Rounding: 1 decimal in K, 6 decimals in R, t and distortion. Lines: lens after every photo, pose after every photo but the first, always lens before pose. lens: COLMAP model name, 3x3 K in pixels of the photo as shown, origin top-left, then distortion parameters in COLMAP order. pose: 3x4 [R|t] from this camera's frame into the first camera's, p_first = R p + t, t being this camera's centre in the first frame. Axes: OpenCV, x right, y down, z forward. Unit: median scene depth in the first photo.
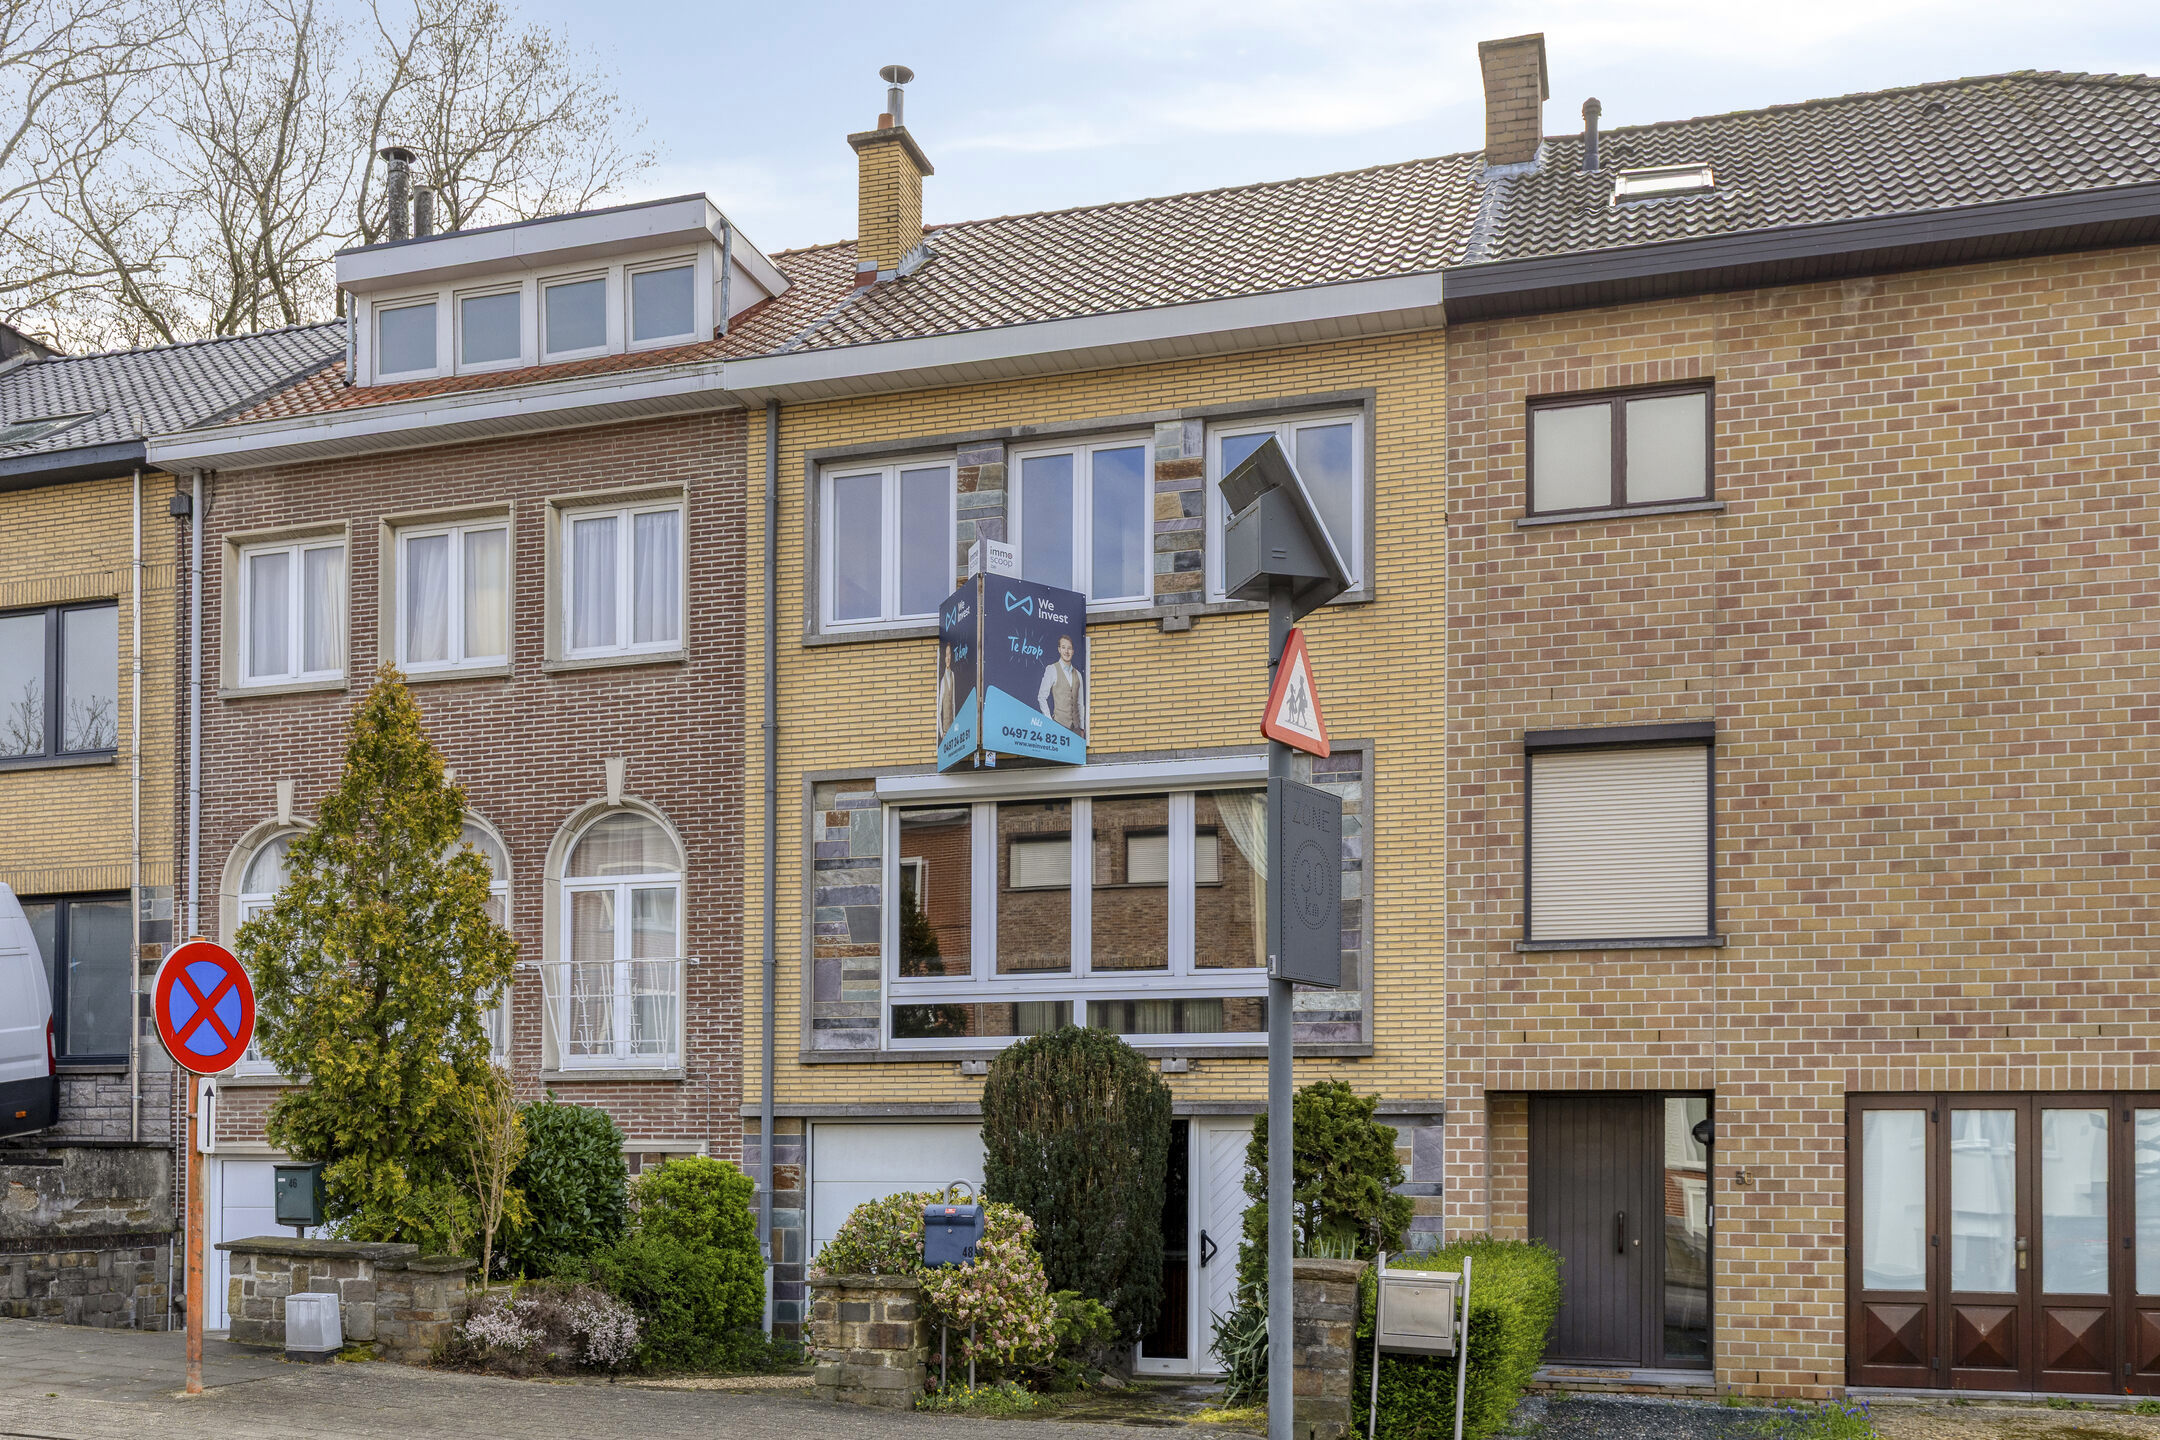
lens RADIAL K [[1841.8, 0, 1080.9], [0, 1841.8, 718.4], [0, 0, 1]] dist [0.006031, 0.007156]
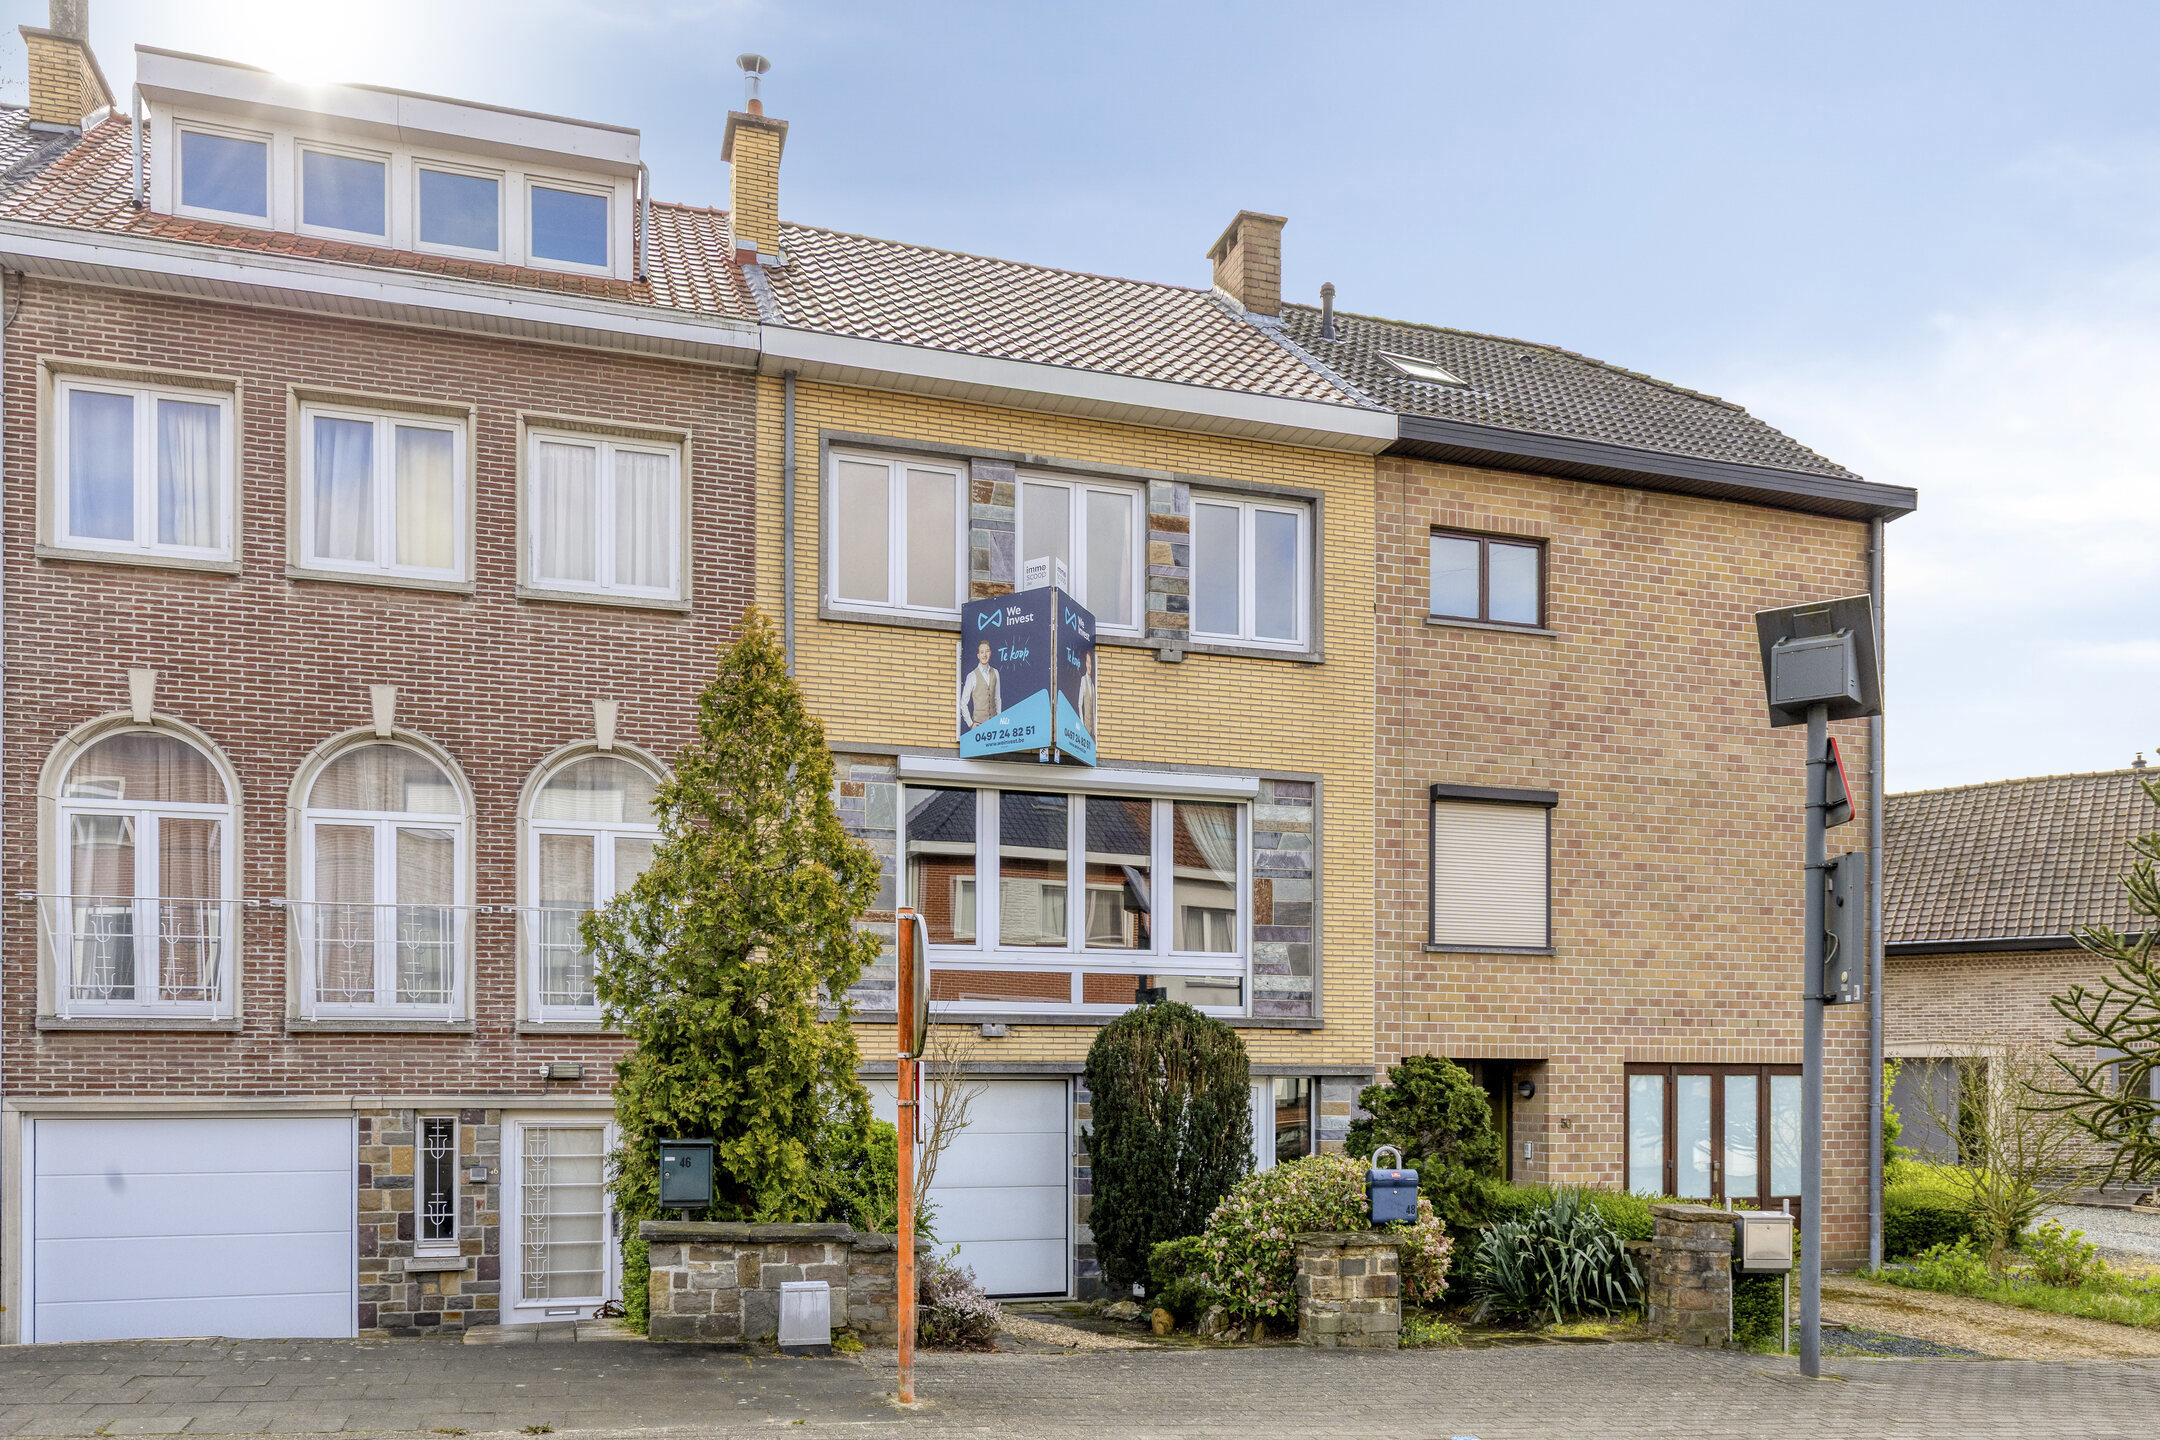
lens RADIAL K [[1525.8, 0, 1095.2], [0, 1525.8, 760.6], [0, 0, 1]] dist [0.008921, -0.007479]
pose [[0.837025, 0.111652, 0.535652, -0.534170], [-0.128481, 0.991694, -0.005941, 0.028389], [-0.531866, -0.063848, 0.844418, 0.215333]]
